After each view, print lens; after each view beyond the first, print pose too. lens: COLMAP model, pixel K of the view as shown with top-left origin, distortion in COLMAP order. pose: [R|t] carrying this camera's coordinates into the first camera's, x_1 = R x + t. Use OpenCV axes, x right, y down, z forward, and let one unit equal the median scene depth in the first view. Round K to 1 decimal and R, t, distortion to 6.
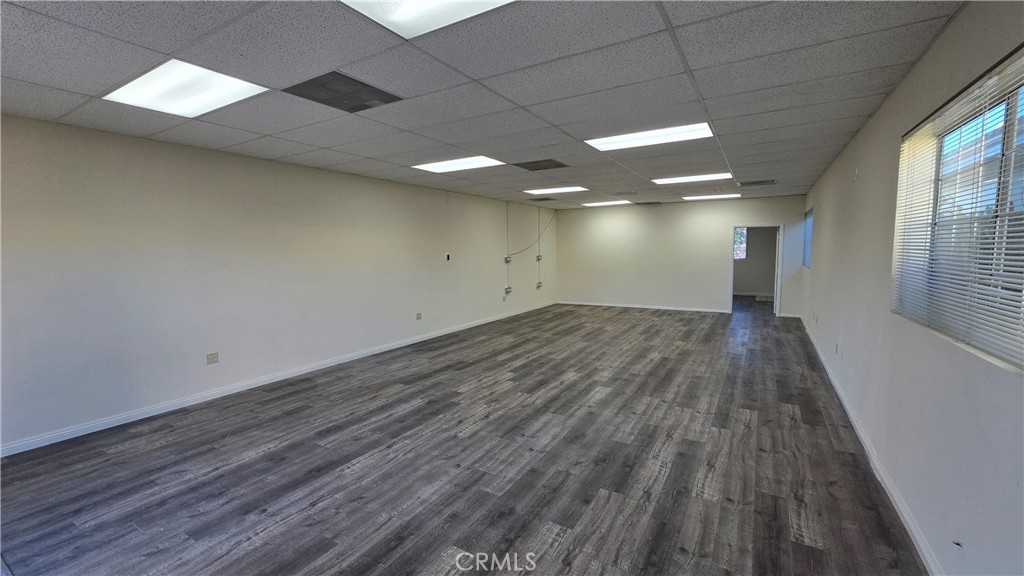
lens RADIAL K [[417.9, 0, 509.8], [0, 417.9, 283.2], [0, 0, 1]] dist [-0.006227, 0.001111]
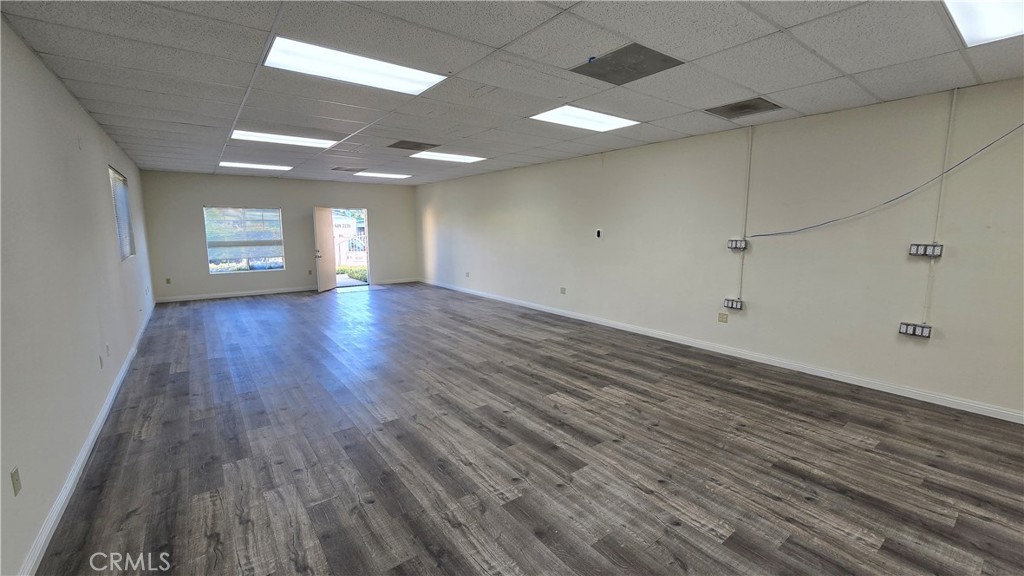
lens RADIAL K [[417.9, 0, 509.8], [0, 417.9, 283.2], [0, 0, 1]] dist [-0.006227, 0.001111]
pose [[-0.367040, 0.137035, -0.920056, 0.867738], [-0.071397, 0.982021, 0.174746, -0.121768], [0.927461, 0.129828, -0.350657, 1.412909]]
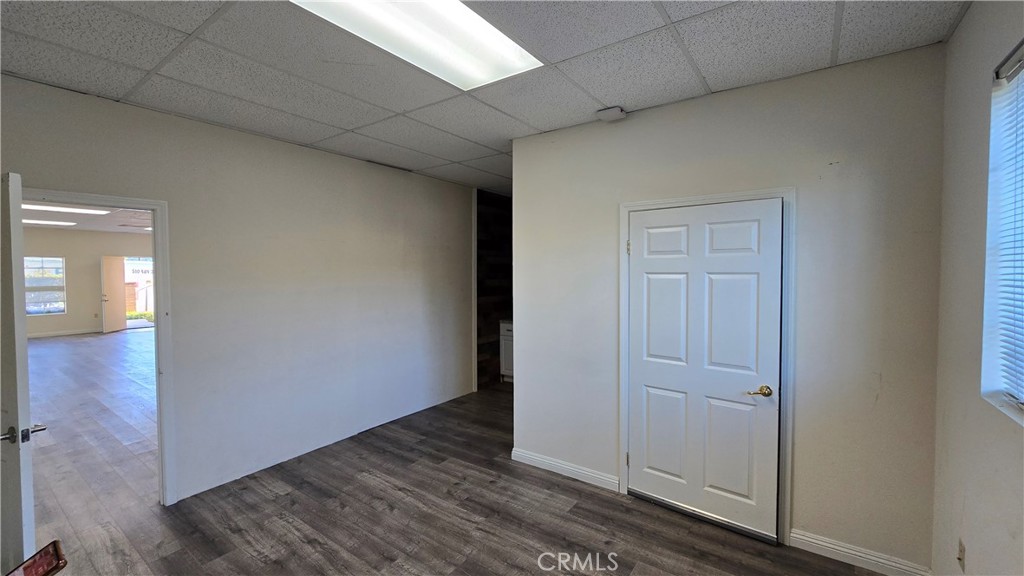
lens RADIAL K [[417.9, 0, 509.8], [0, 417.9, 283.2], [0, 0, 1]] dist [-0.006227, 0.001111]
pose [[-0.081686, 0.045676, -0.995611, 1.044541], [-0.085837, 0.994915, 0.052687, -0.158639], [0.992955, 0.089764, -0.077350, 1.673862]]
